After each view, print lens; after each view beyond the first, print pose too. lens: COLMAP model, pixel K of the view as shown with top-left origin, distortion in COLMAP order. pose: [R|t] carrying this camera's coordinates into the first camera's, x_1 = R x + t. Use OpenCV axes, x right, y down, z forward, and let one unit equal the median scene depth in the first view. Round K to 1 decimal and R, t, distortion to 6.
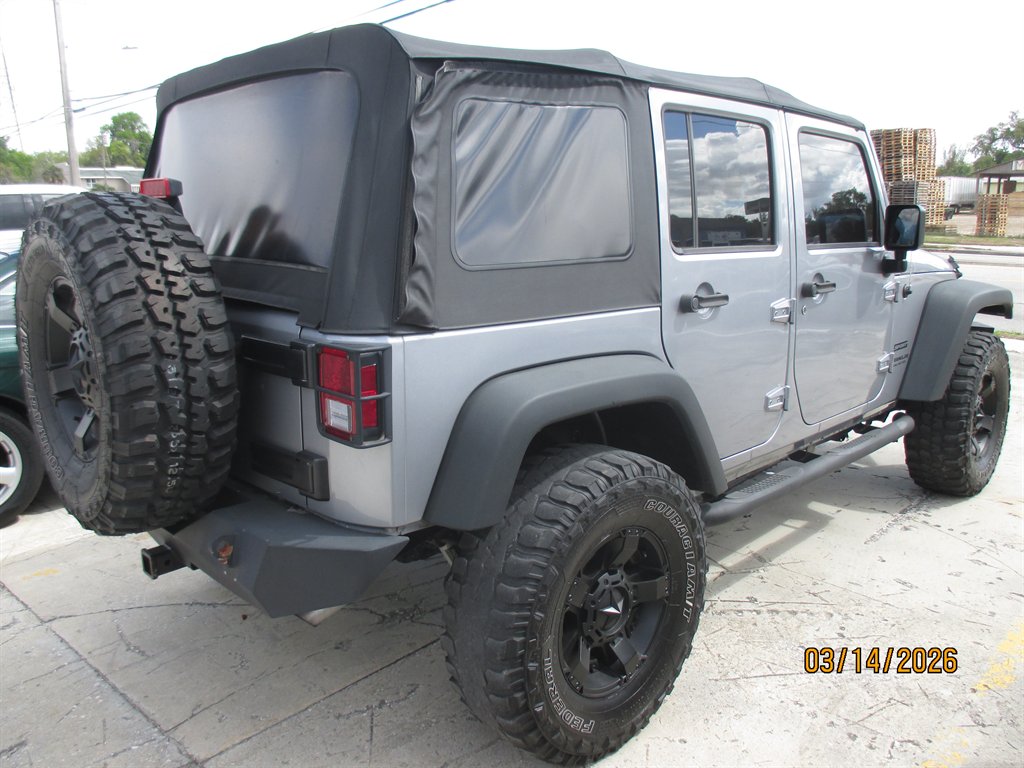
lens RADIAL K [[839.1, 0, 512.0], [0, 839.1, 384.0], [0, 0, 1]] dist [-0.002777, -0.001707]
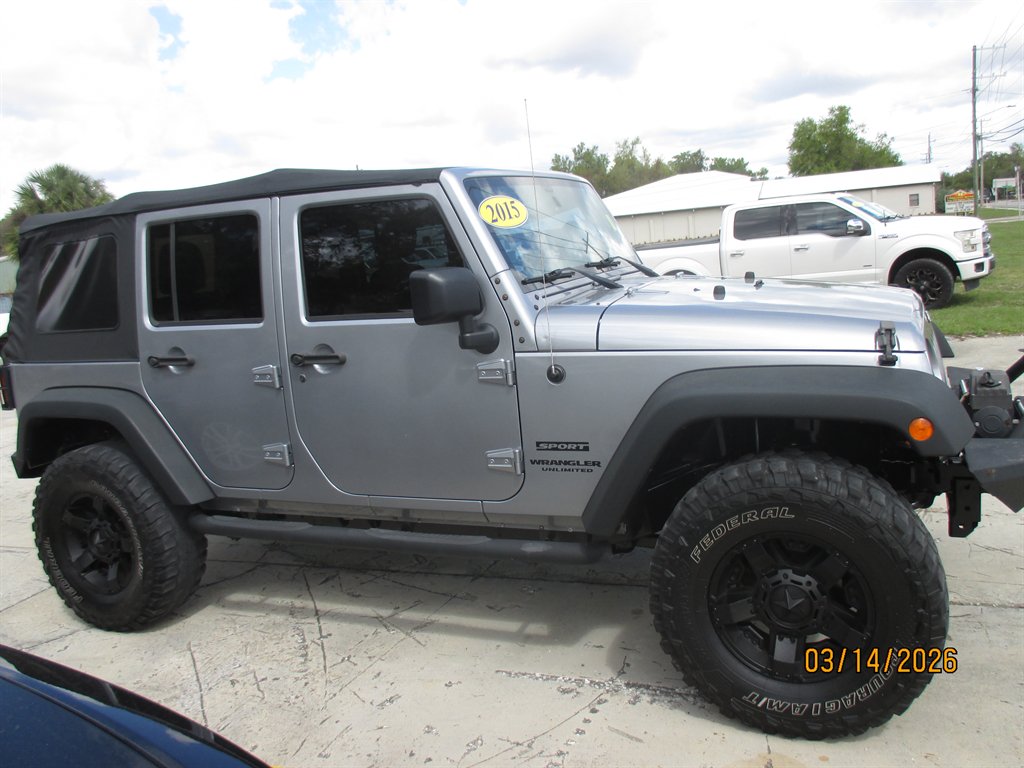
lens RADIAL K [[840.8, 0, 528.0], [0, 840.8, 372.6], [0, 0, 1]] dist [-0.030444, -0.007189]
pose [[0.375279, 0.131937, -0.917474, 1.495600], [-0.097943, 0.989921, 0.102293, -0.244861], [0.921723, 0.051472, 0.384419, 0.900721]]
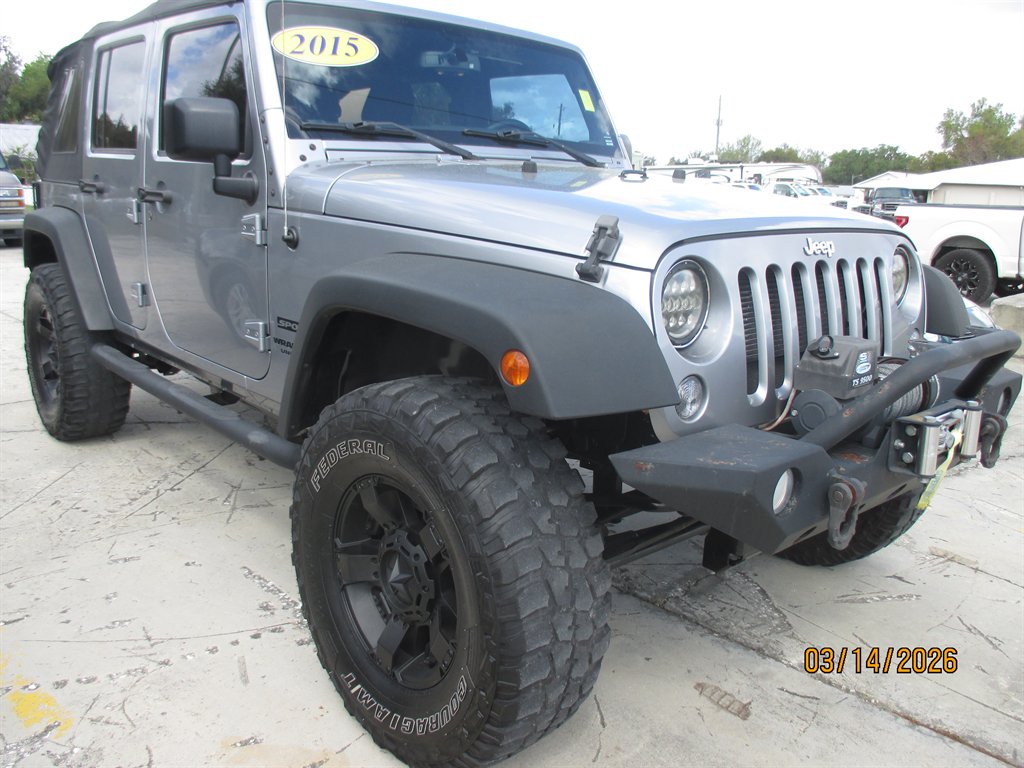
lens RADIAL K [[840.8, 0, 528.0], [0, 840.8, 372.6], [0, 0, 1]] dist [-0.030444, -0.007189]
pose [[-0.029317, 0.238964, -0.970586, 1.418337], [-0.231869, 0.942892, 0.239149, -0.269035], [0.972305, 0.232060, 0.027765, 1.529284]]
